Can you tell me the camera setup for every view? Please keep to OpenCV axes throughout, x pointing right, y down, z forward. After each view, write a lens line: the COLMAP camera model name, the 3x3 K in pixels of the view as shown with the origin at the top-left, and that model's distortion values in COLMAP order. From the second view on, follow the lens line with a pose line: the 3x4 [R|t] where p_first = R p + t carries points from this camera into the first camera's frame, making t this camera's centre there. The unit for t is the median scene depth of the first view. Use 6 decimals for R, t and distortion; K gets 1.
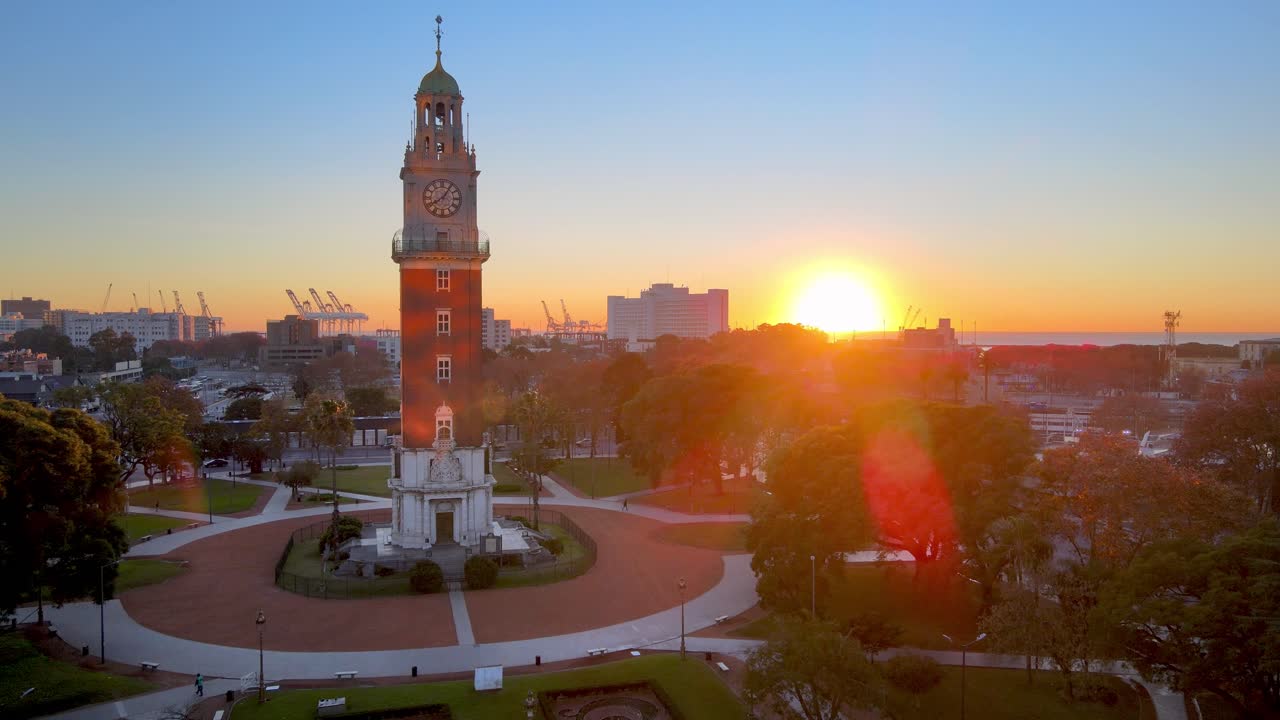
lens RADIAL K [[845.6, 0, 632.4], [0, 845.6, 382.4], [0, 0, 1]] dist [-0.066243, 0.050293]
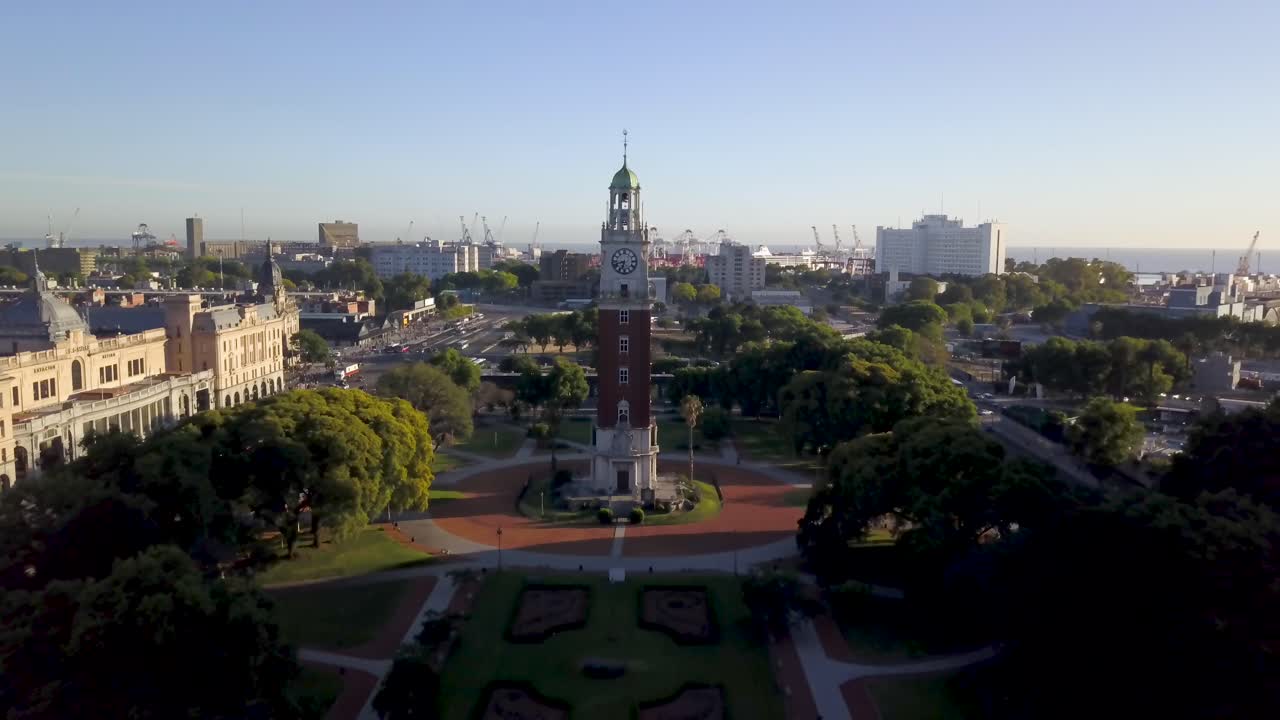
lens RADIAL K [[936.6, 0, 644.9], [0, 936.6, 356.9], [0, 0, 1]] dist [0.000151, 0.026023]
pose [[0.952110, 0.042781, -0.302747, 0.224354], [-0.022266, 0.997235, 0.070894, -0.119880], [0.304943, -0.060758, 0.950430, -0.404108]]
